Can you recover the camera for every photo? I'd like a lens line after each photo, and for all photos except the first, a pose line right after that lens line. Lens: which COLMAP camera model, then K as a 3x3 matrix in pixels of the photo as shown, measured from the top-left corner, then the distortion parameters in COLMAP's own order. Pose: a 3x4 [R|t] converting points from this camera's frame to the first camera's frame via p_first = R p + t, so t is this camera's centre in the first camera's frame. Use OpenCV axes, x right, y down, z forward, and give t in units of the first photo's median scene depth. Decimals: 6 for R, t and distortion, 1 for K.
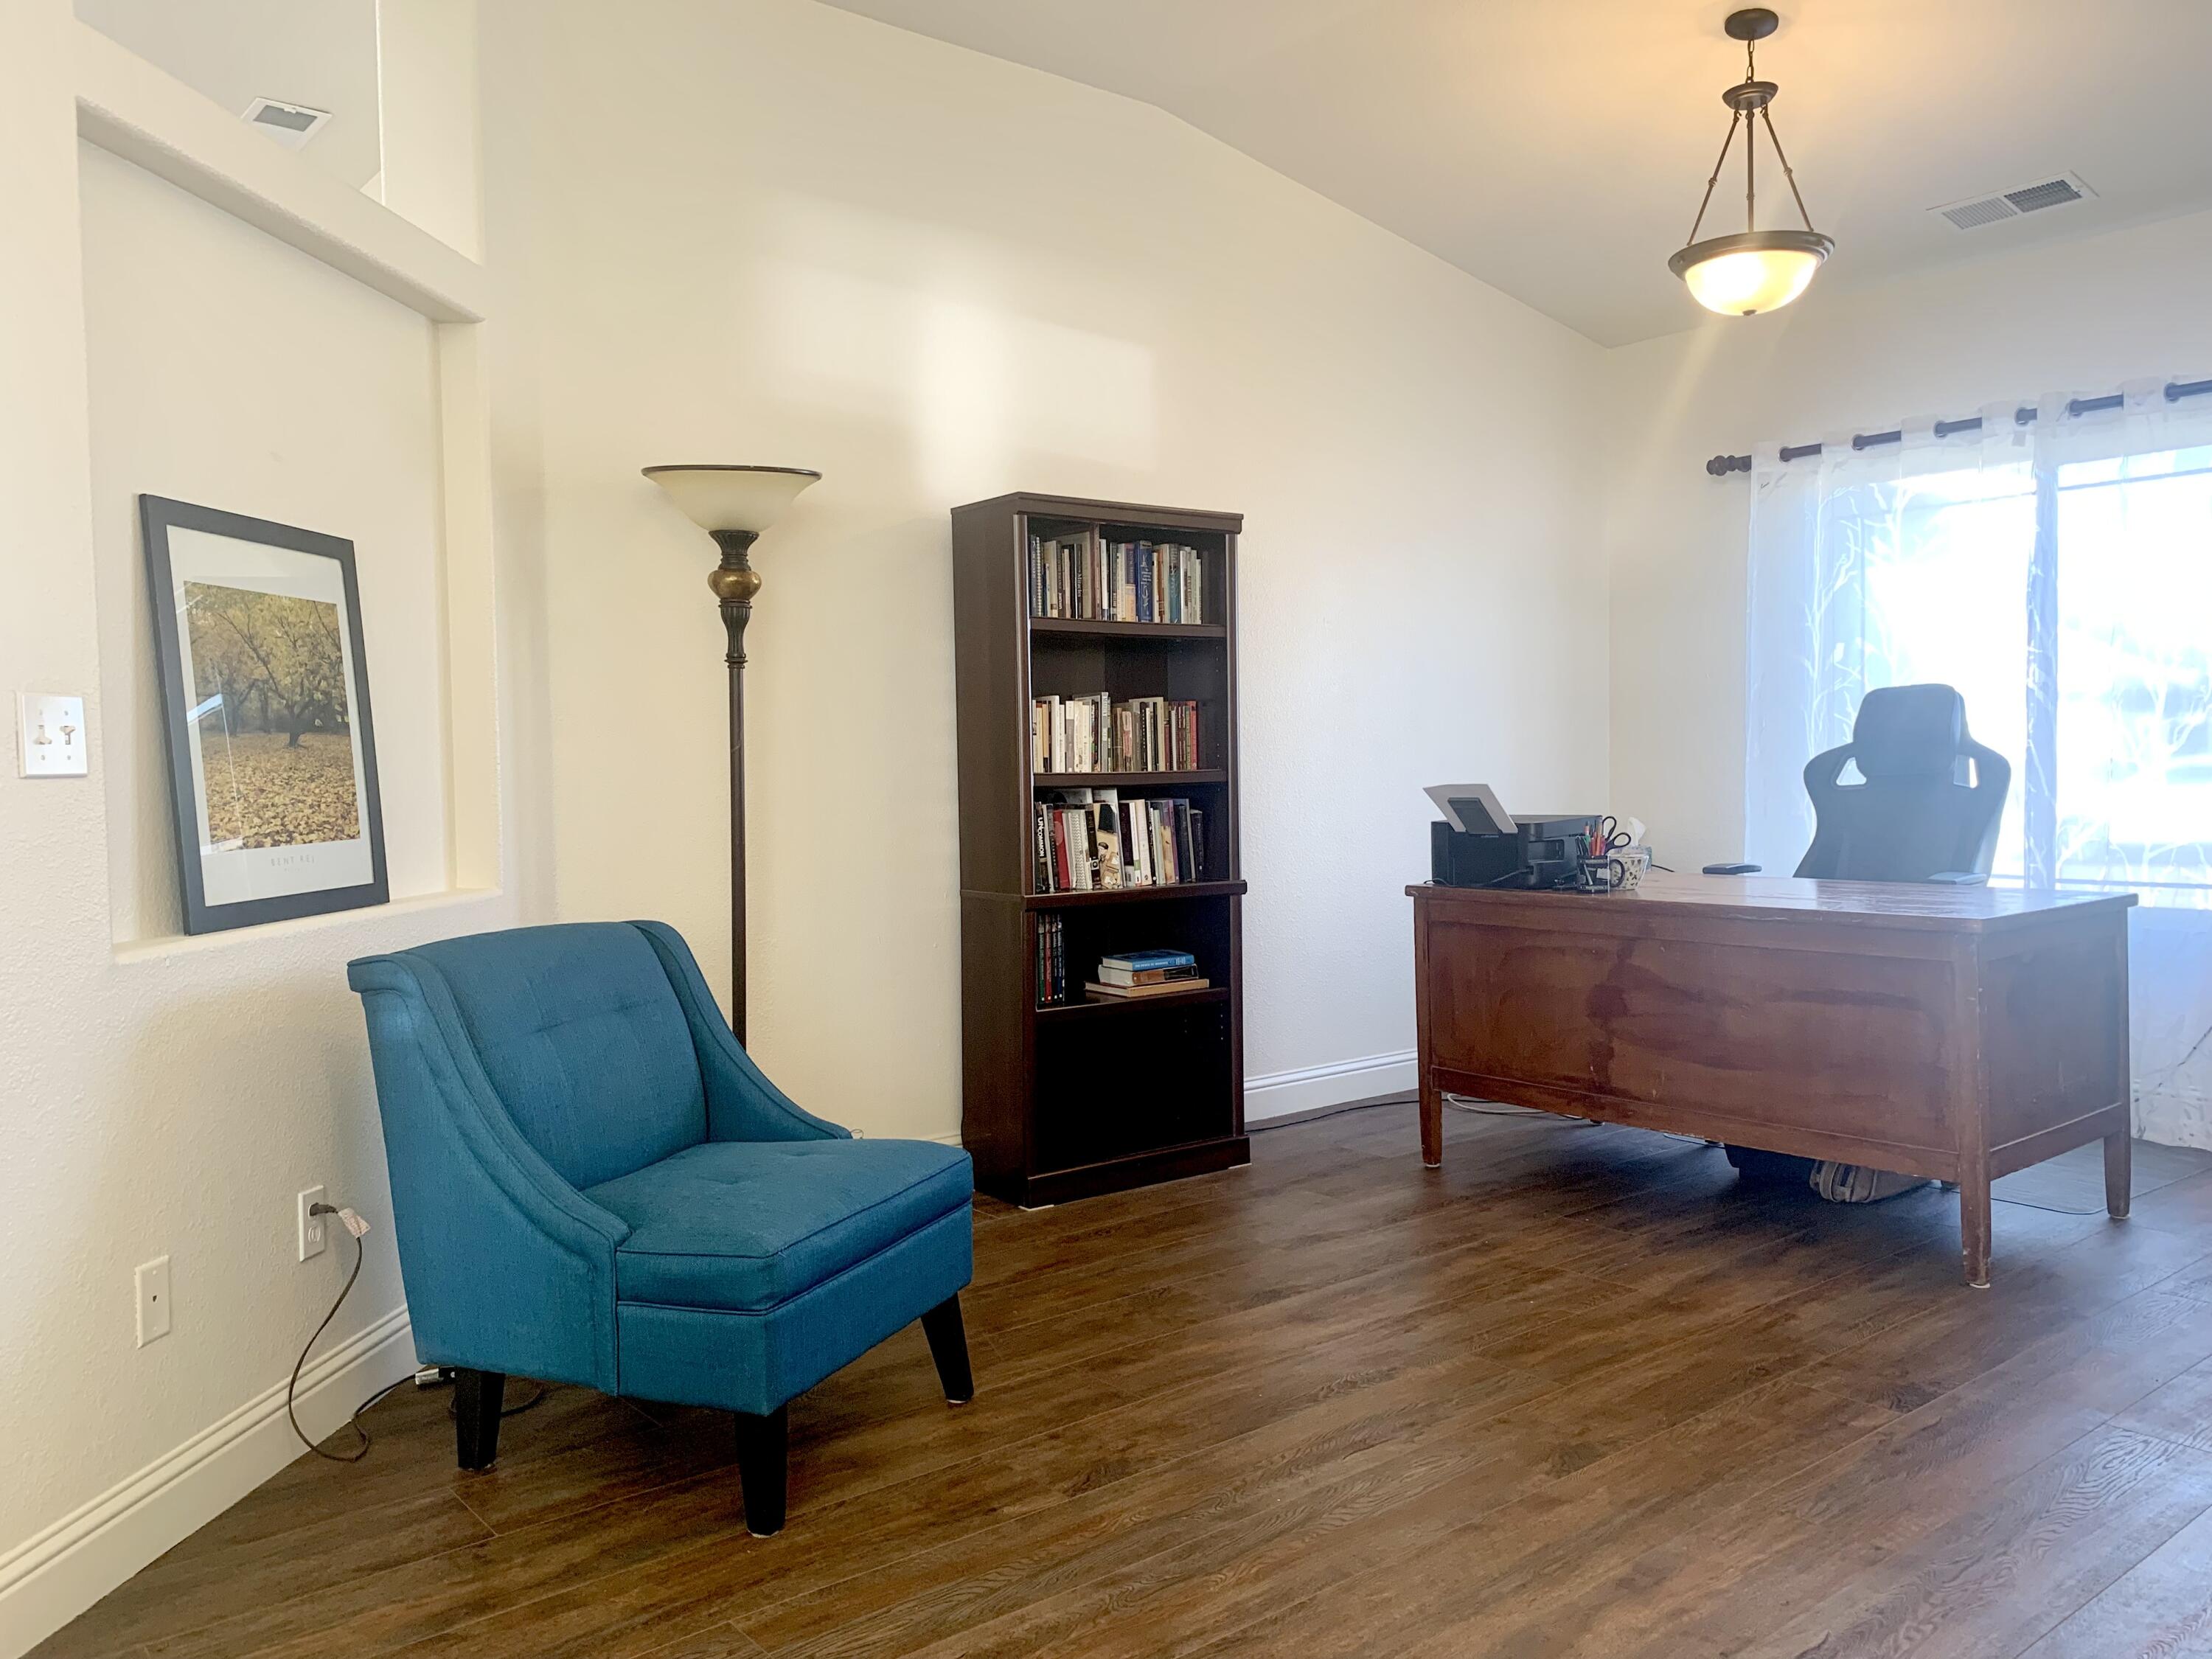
lens RADIAL K [[1713.1, 0, 1107.5], [0, 1713.1, 804.1], [0, 0, 1]] dist [0.012594, -0.009213]
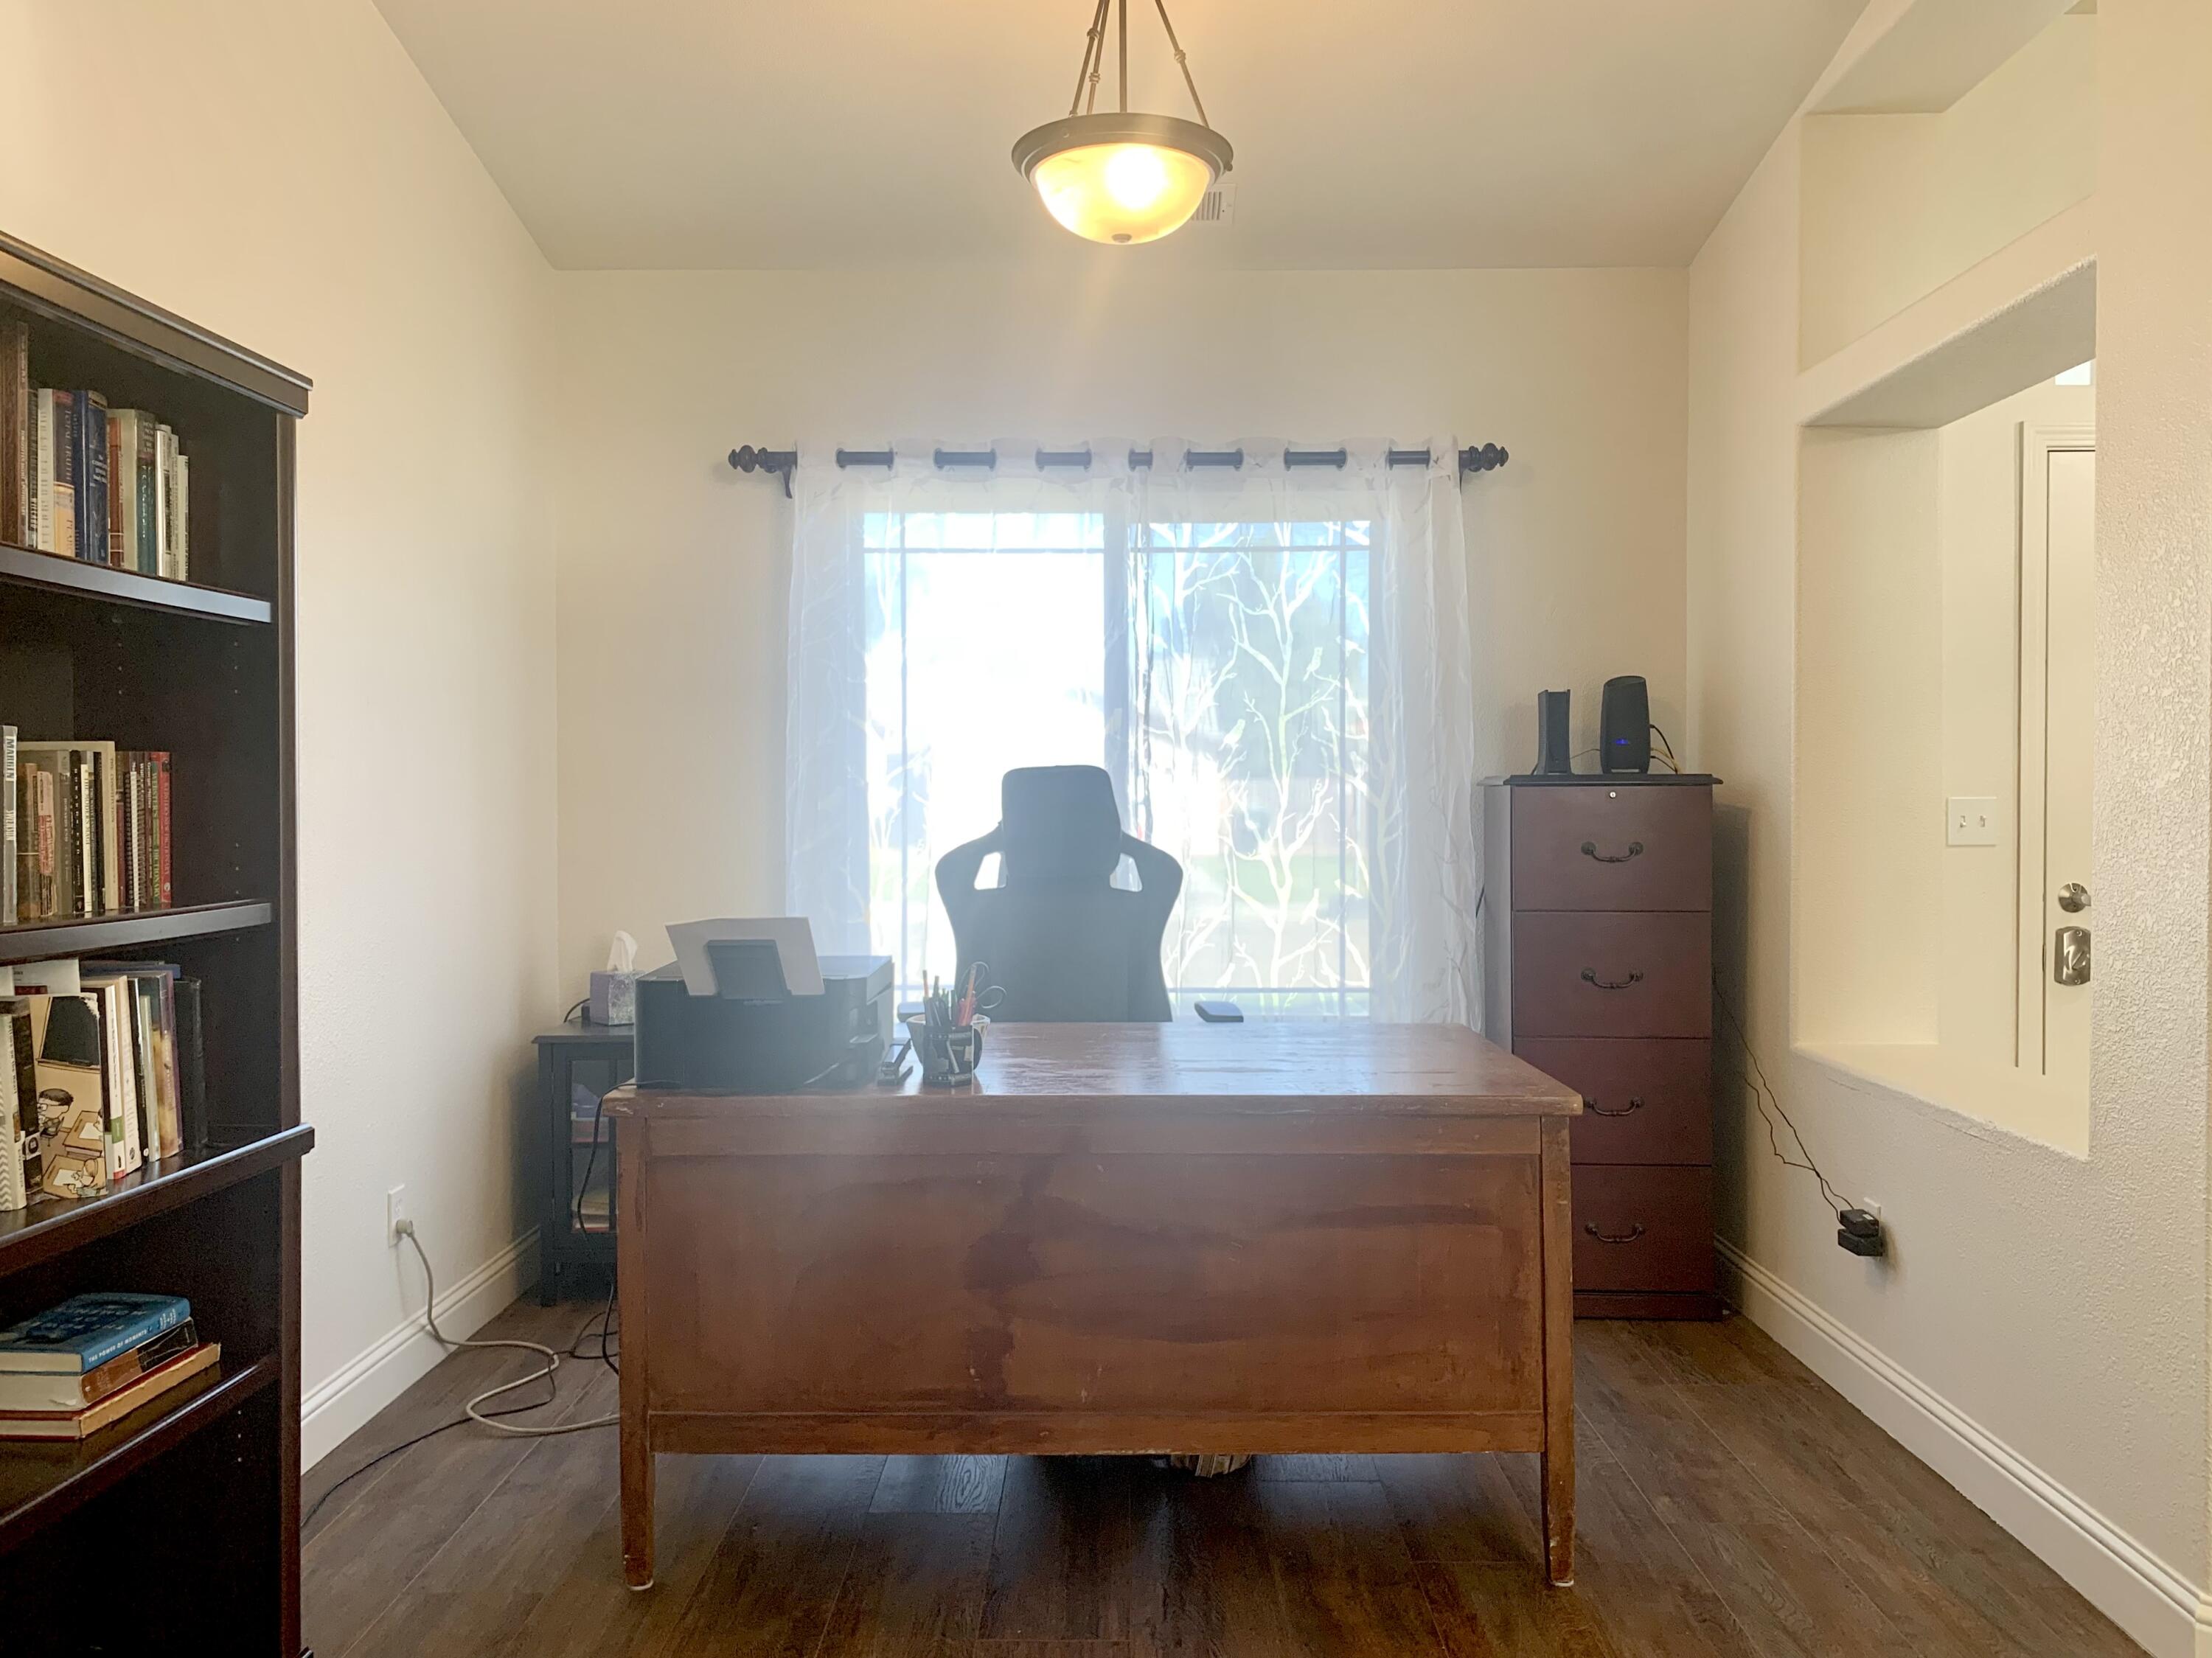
lens RADIAL K [[1712.9, 0, 1107.5], [0, 1712.9, 803.6], [0, 0, 1]] dist [0.012594, -0.009213]
pose [[0.631094, 0.015294, 0.775556, -0.158267], [0.007595, 0.999636, -0.025893, -0.032629], [-0.775670, 0.022231, 0.630748, 0.516590]]
